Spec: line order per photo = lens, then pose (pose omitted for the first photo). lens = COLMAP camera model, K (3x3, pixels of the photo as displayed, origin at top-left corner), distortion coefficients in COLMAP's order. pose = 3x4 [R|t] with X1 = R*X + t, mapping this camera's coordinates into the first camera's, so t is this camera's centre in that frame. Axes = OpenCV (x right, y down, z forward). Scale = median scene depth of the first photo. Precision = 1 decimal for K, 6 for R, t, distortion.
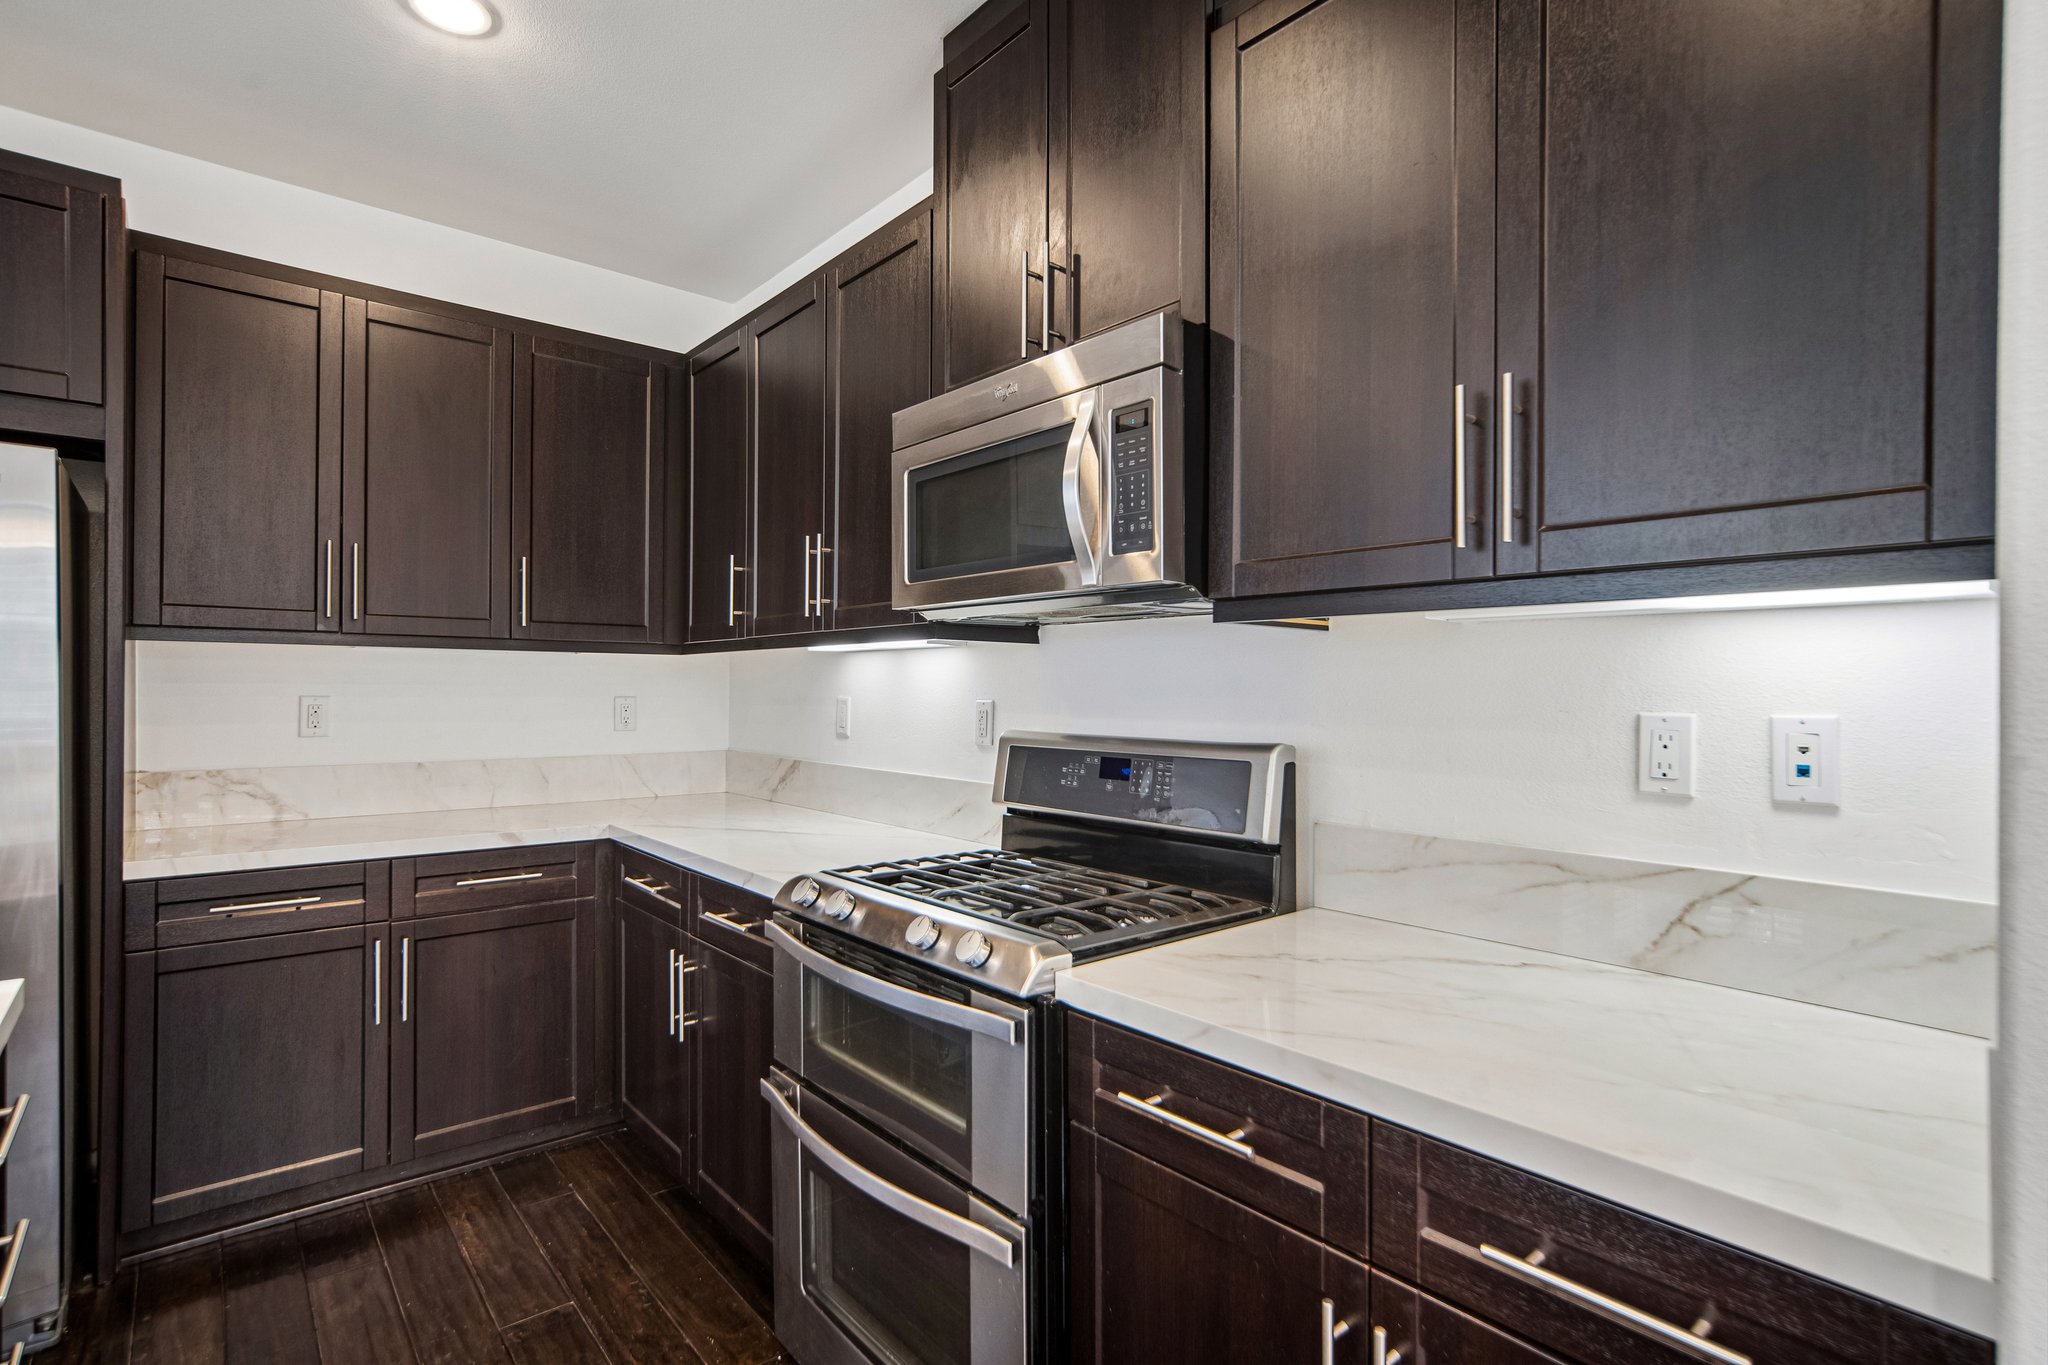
lens RADIAL K [[995.1, 0, 1024.0], [0, 995.1, 682.5], [0, 0, 1]] dist [-0.024646, 0.017254]
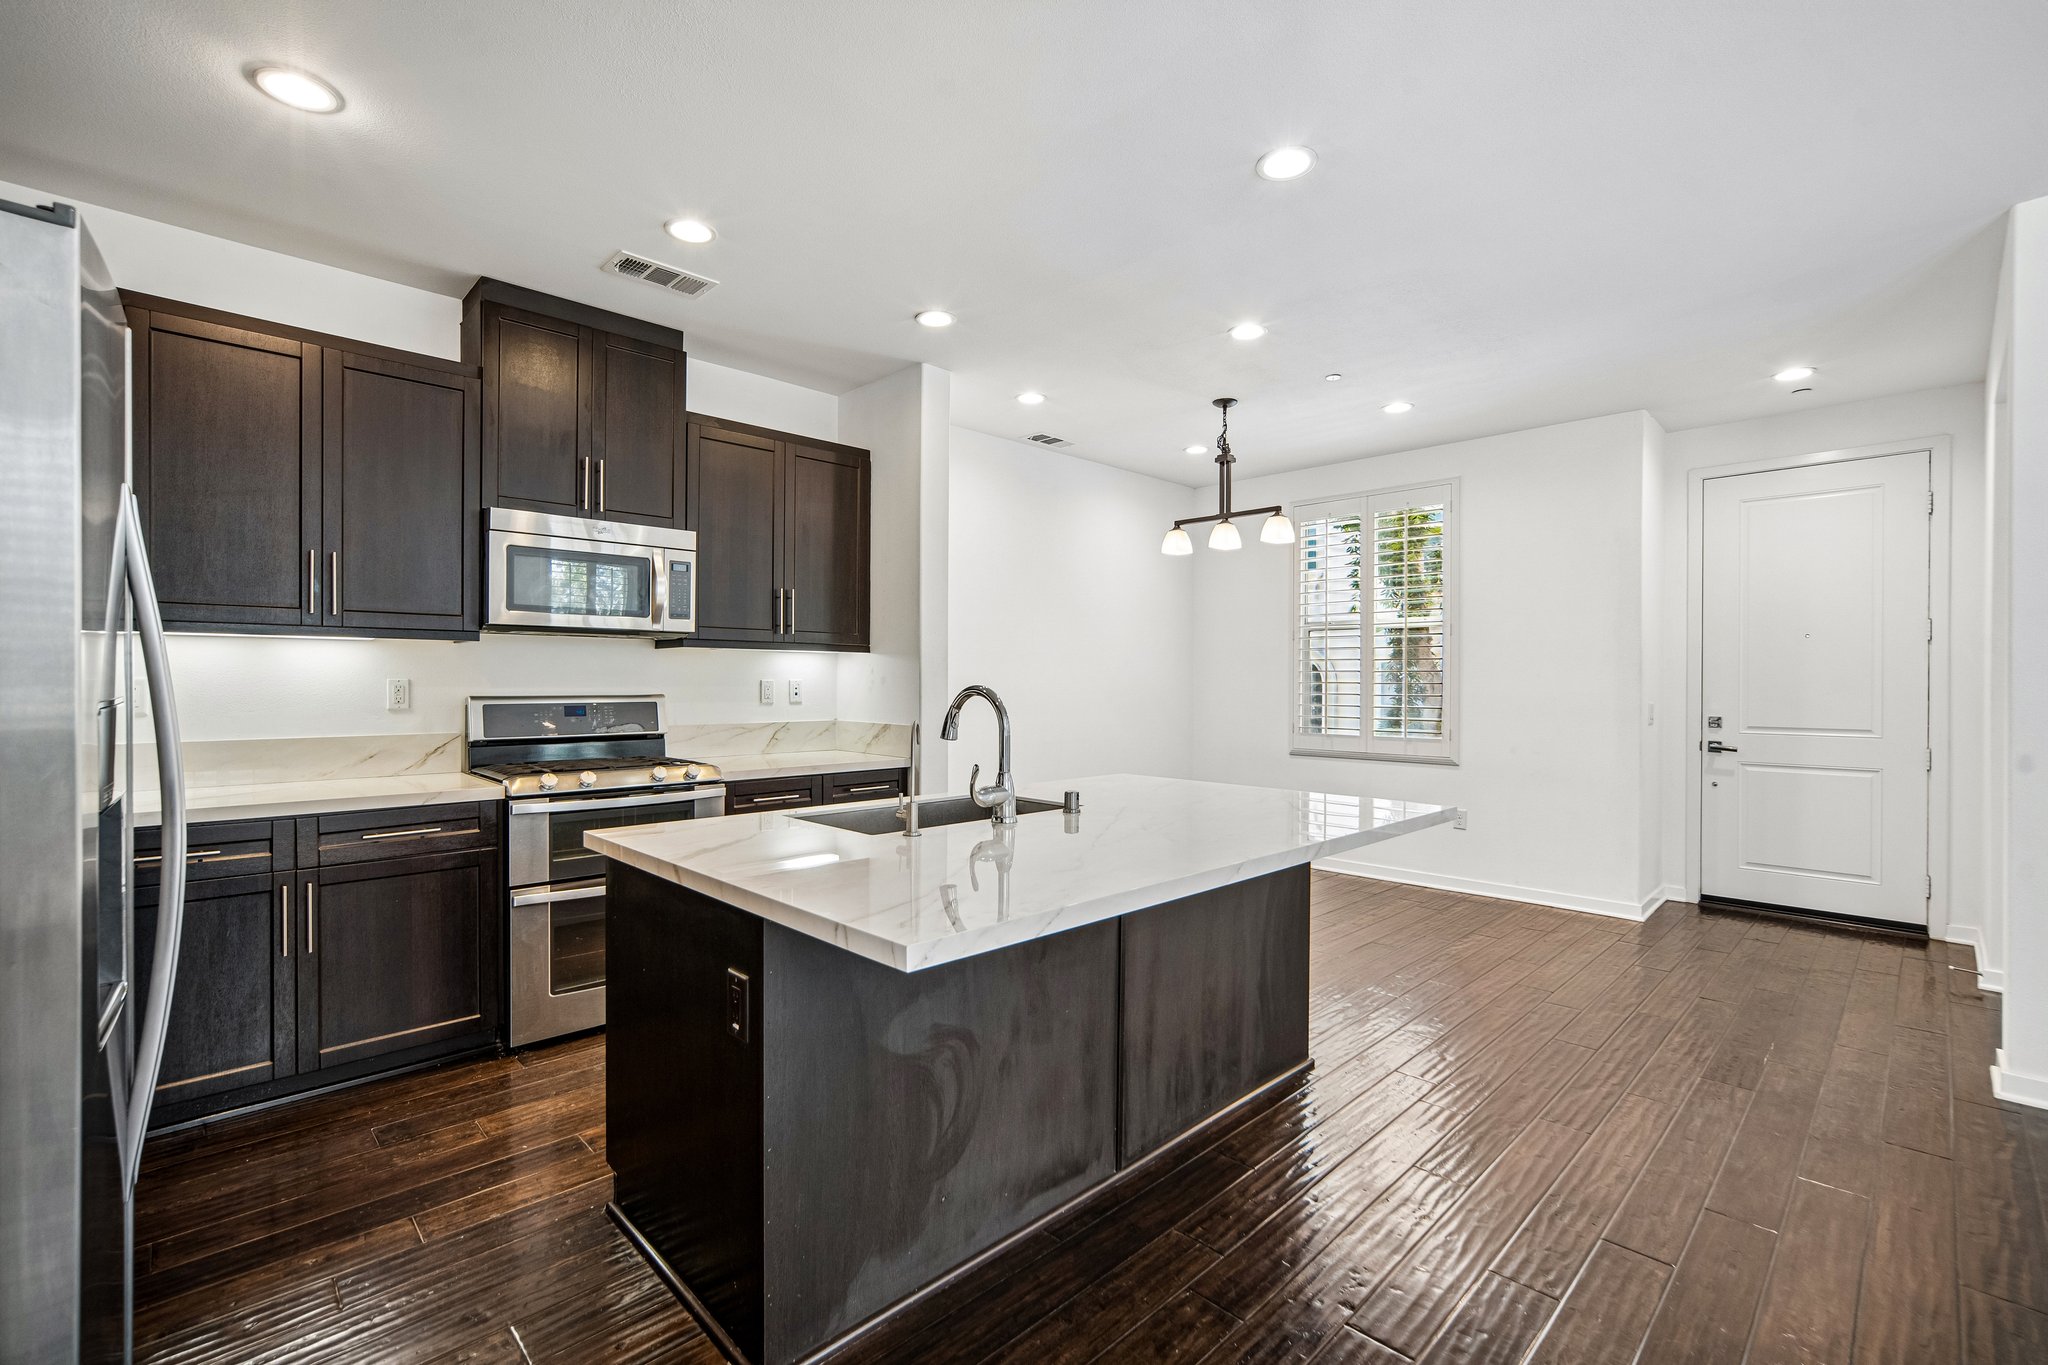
lens RADIAL K [[895.2, 0, 1019.1], [0, 895.2, 681.6], [0, 0, 1]] dist [-0.012380, -0.000009]
pose [[-0.068229, -0.007513, 0.997641, -1.769447], [-0.010294, 0.999924, 0.006826, 0.004547], [-0.997617, -0.009804, -0.068301, 0.221674]]
